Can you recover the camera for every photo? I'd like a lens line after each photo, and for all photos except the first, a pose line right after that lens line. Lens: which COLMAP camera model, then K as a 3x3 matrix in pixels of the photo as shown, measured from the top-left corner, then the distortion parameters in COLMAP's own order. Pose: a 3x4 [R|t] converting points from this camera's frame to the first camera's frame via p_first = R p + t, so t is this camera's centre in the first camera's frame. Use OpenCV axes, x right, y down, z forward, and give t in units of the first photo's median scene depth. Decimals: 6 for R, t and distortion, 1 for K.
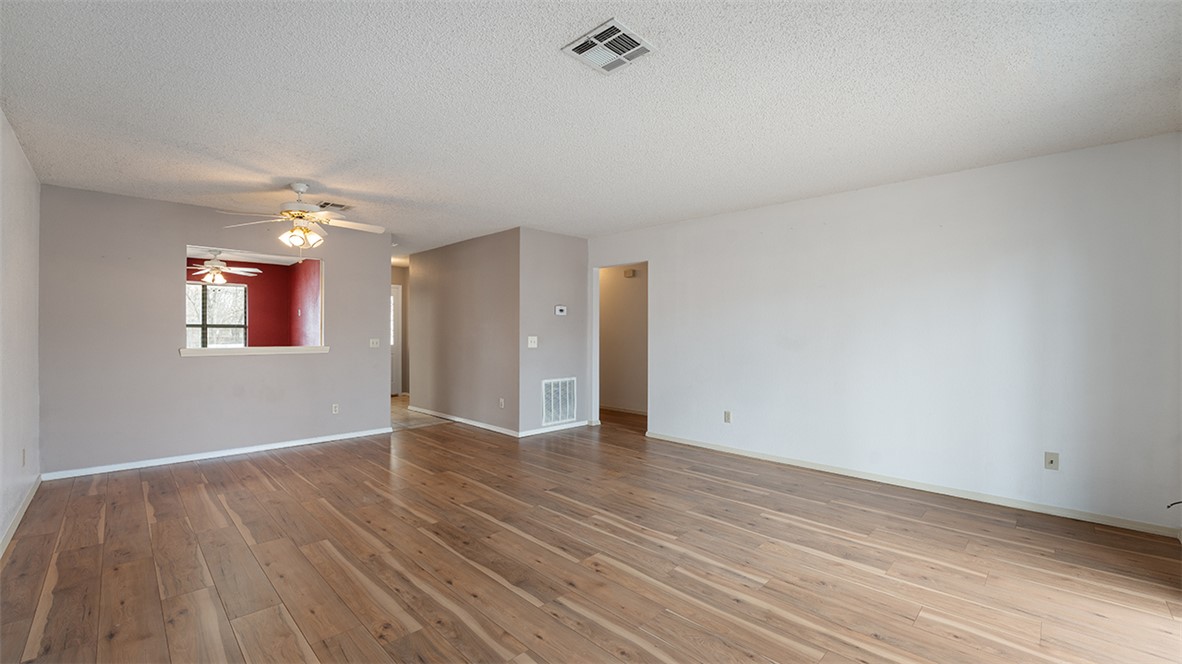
lens RADIAL K [[475.4, 0, 591.0], [0, 475.4, 332.0], [0, 0, 1]] dist [0.000819, 0.000433]
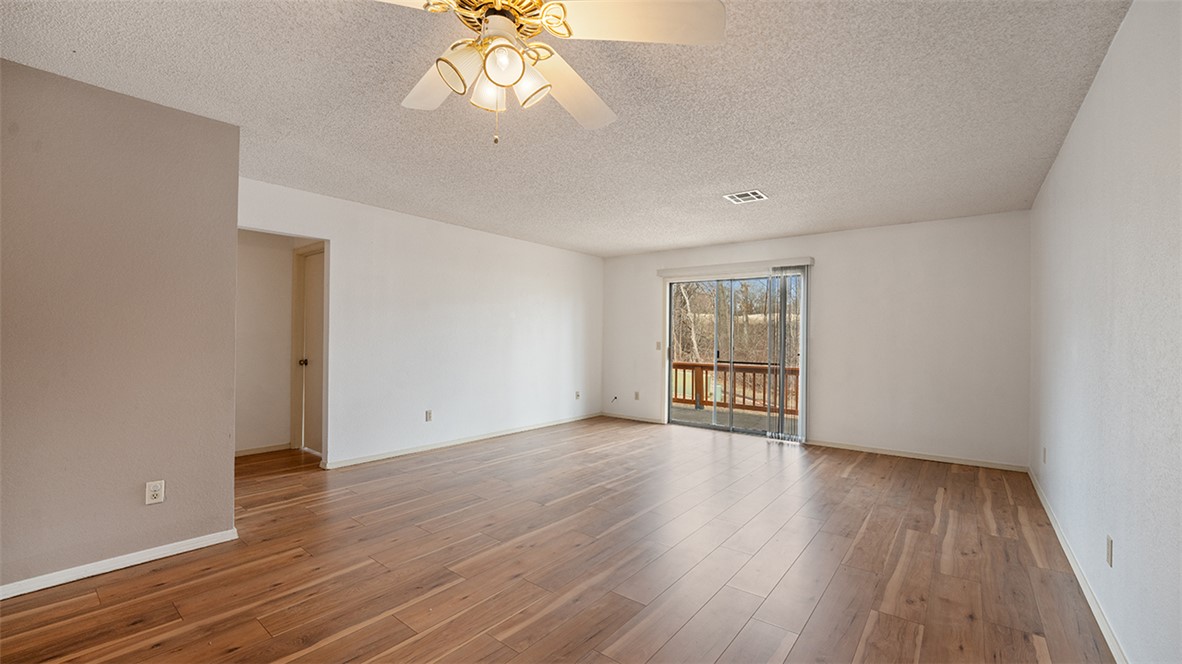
lens RADIAL K [[475.4, 0, 591.0], [0, 475.4, 332.0], [0, 0, 1]] dist [0.000819, 0.000433]
pose [[-0.118894, 0.012064, 0.992834, -0.977806], [-0.012890, 0.999823, -0.013692, 0.010682], [-0.992823, -0.014425, -0.118718, 0.983286]]
